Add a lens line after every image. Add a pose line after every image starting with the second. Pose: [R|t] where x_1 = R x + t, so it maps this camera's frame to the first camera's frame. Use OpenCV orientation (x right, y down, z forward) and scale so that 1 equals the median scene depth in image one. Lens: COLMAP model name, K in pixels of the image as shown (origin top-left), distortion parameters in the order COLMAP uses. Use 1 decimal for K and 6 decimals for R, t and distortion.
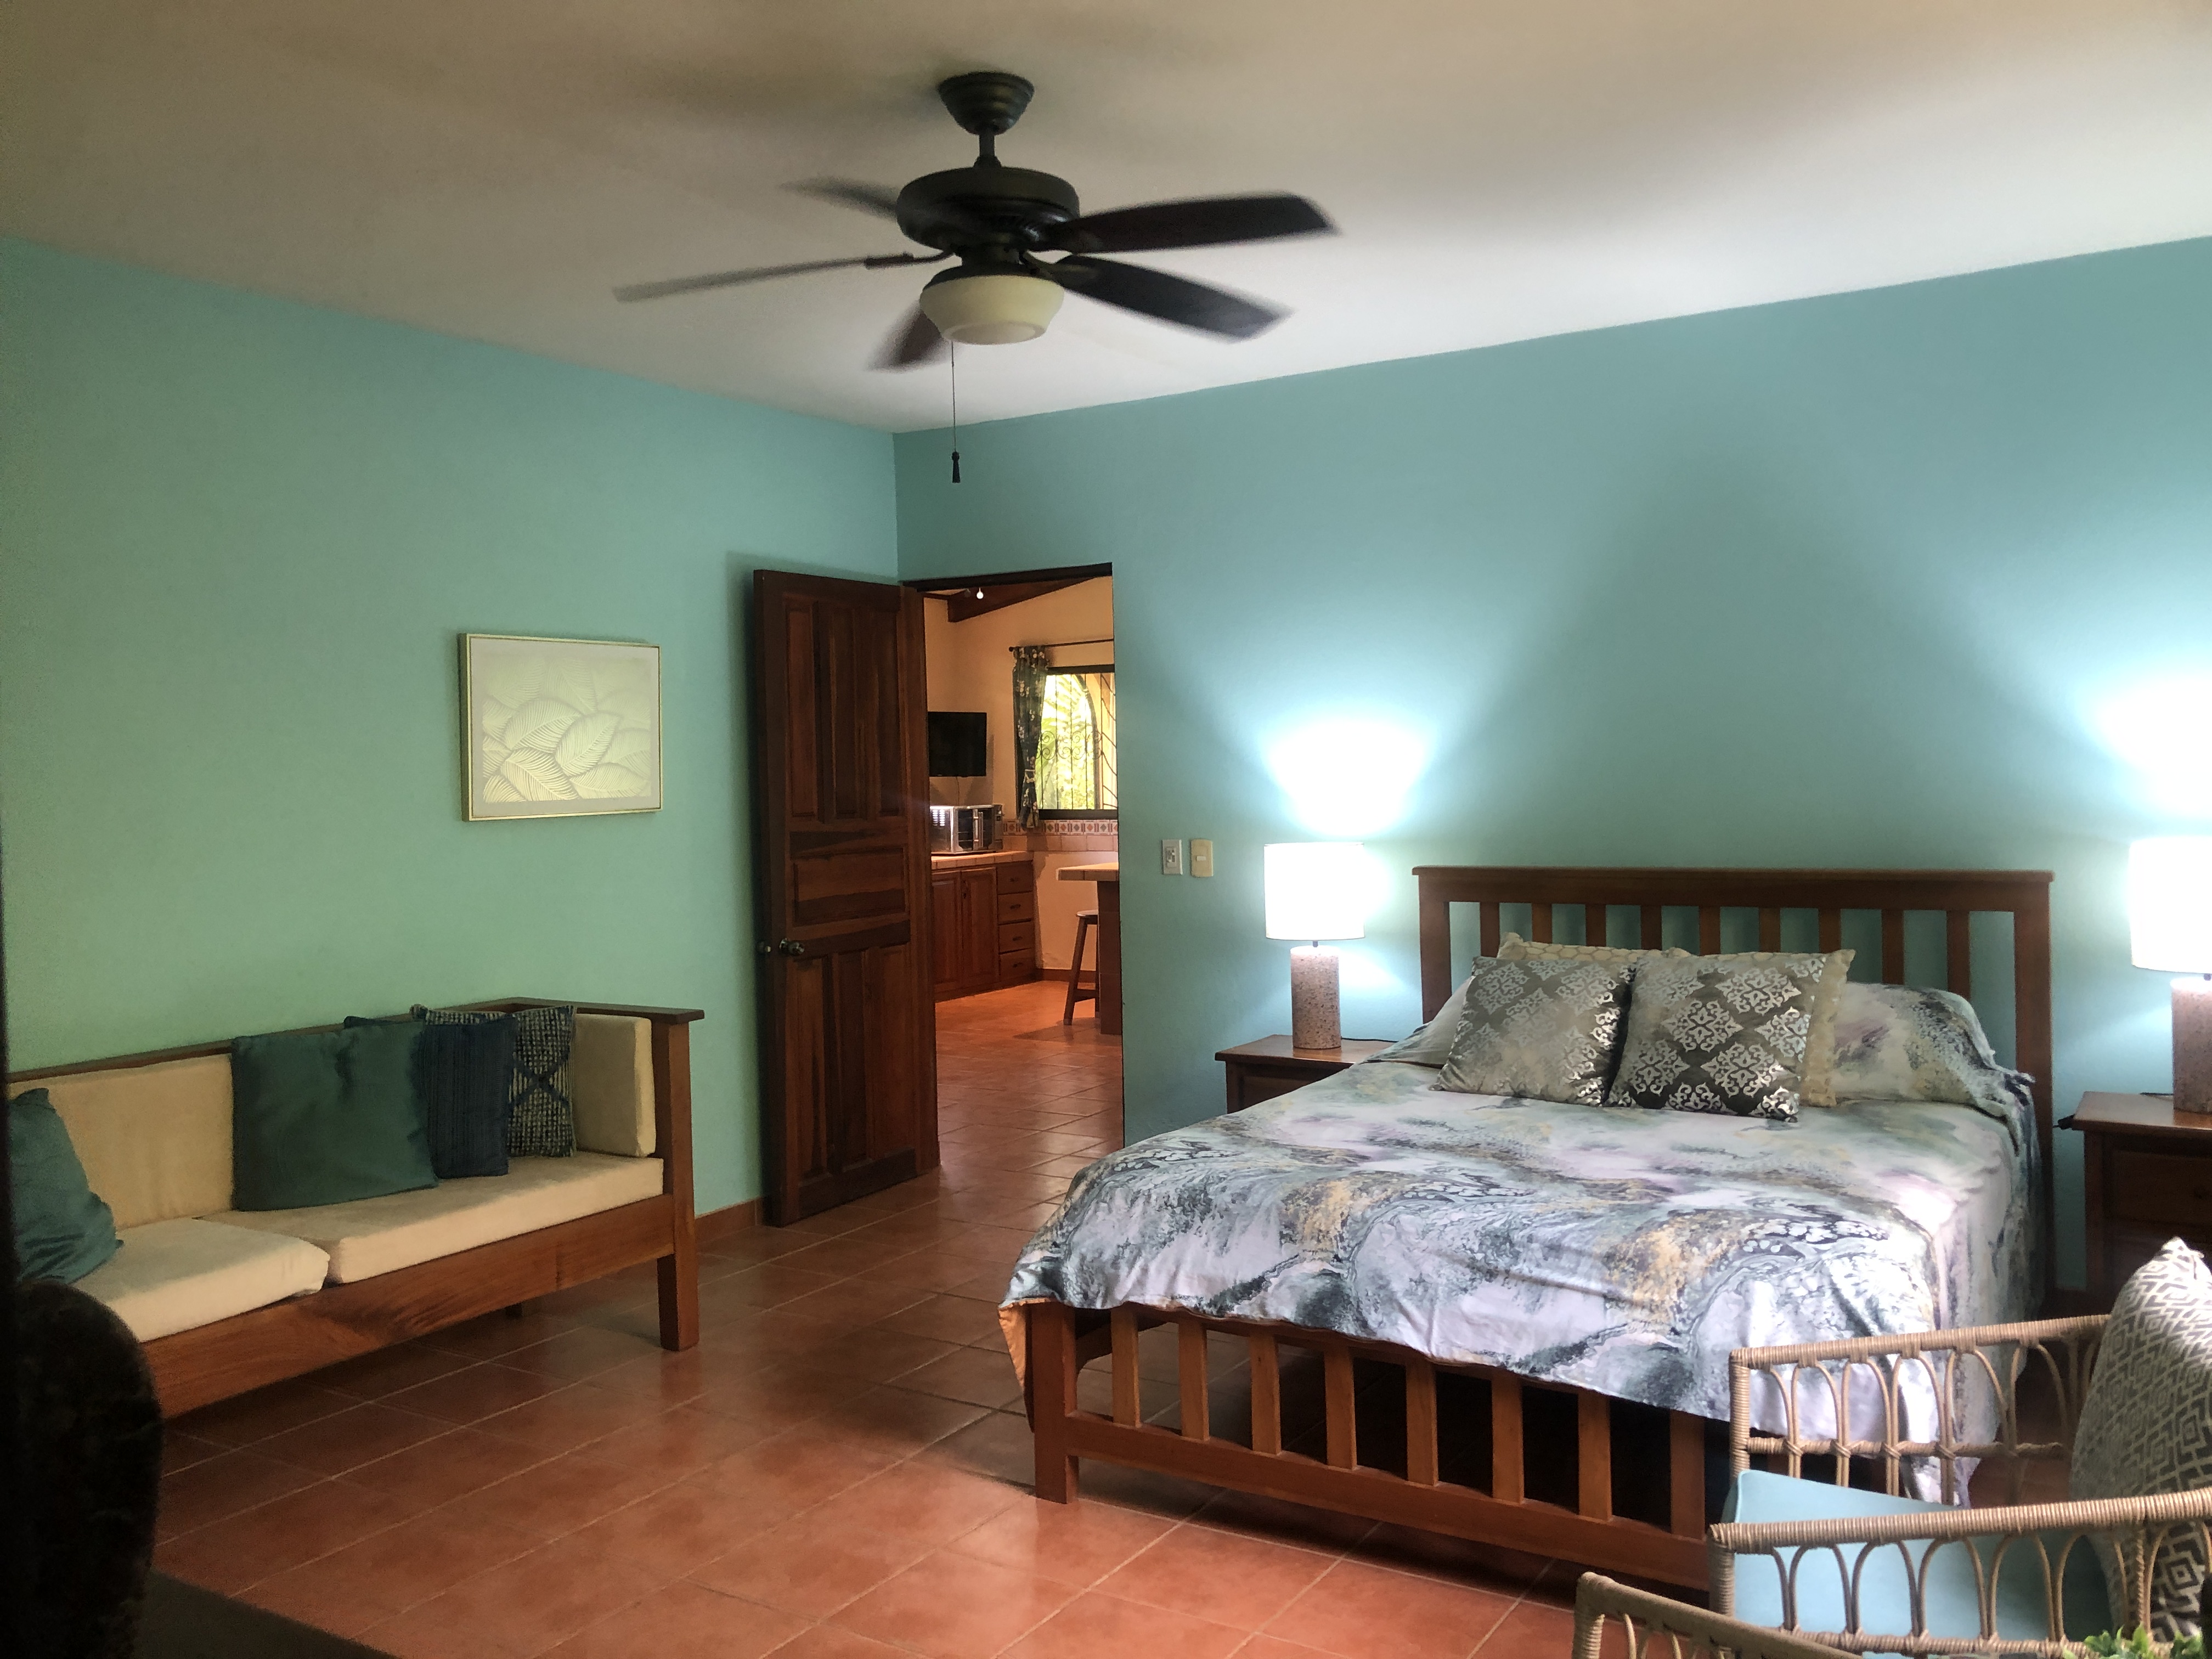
lens RADIAL K [[1830.8, 0, 1098.7], [0, 1830.8, 841.5], [0, 0, 1]] dist [-0.005704, -0.029964]
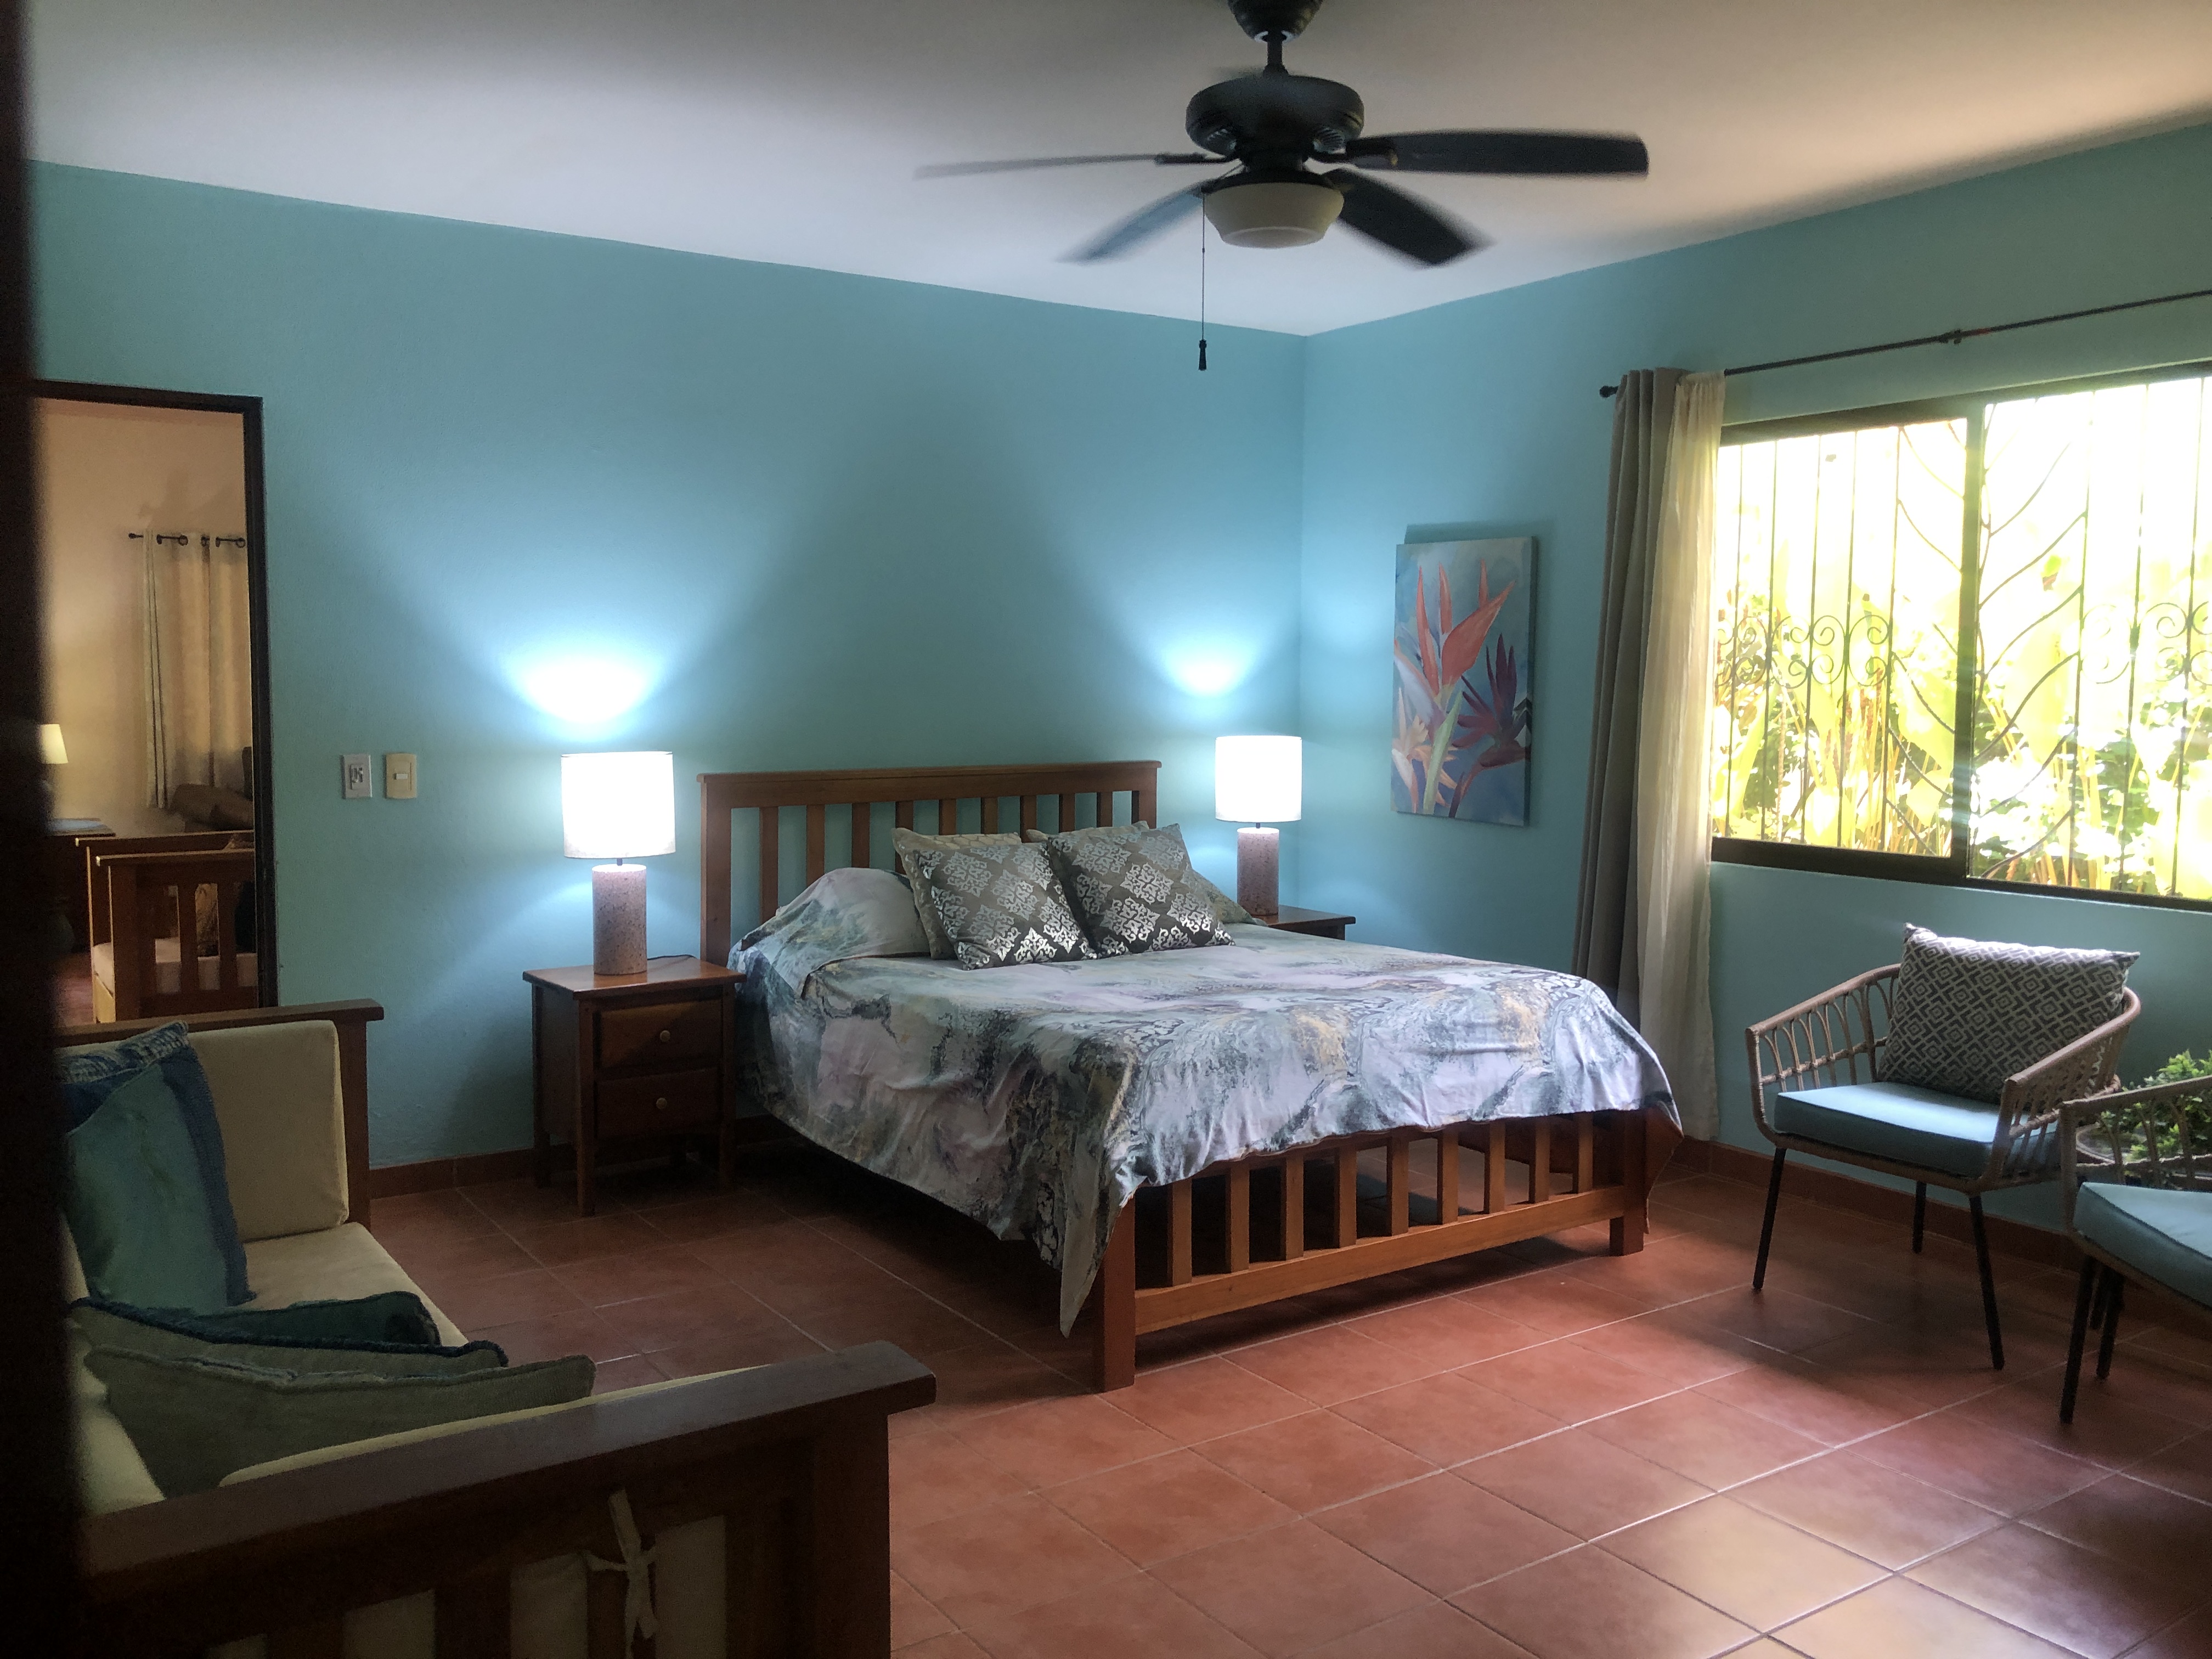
lens RADIAL K [[1830.8, 0, 1095.2], [0, 1830.8, 816.5], [0, 0, 1]] dist [-0.005704, -0.029964]
pose [[0.412105, -0.048690, 0.909835, -1.013564], [0.028256, 0.998774, 0.040651, 0.003762], [-0.910698, 0.008956, 0.412975, 0.641892]]
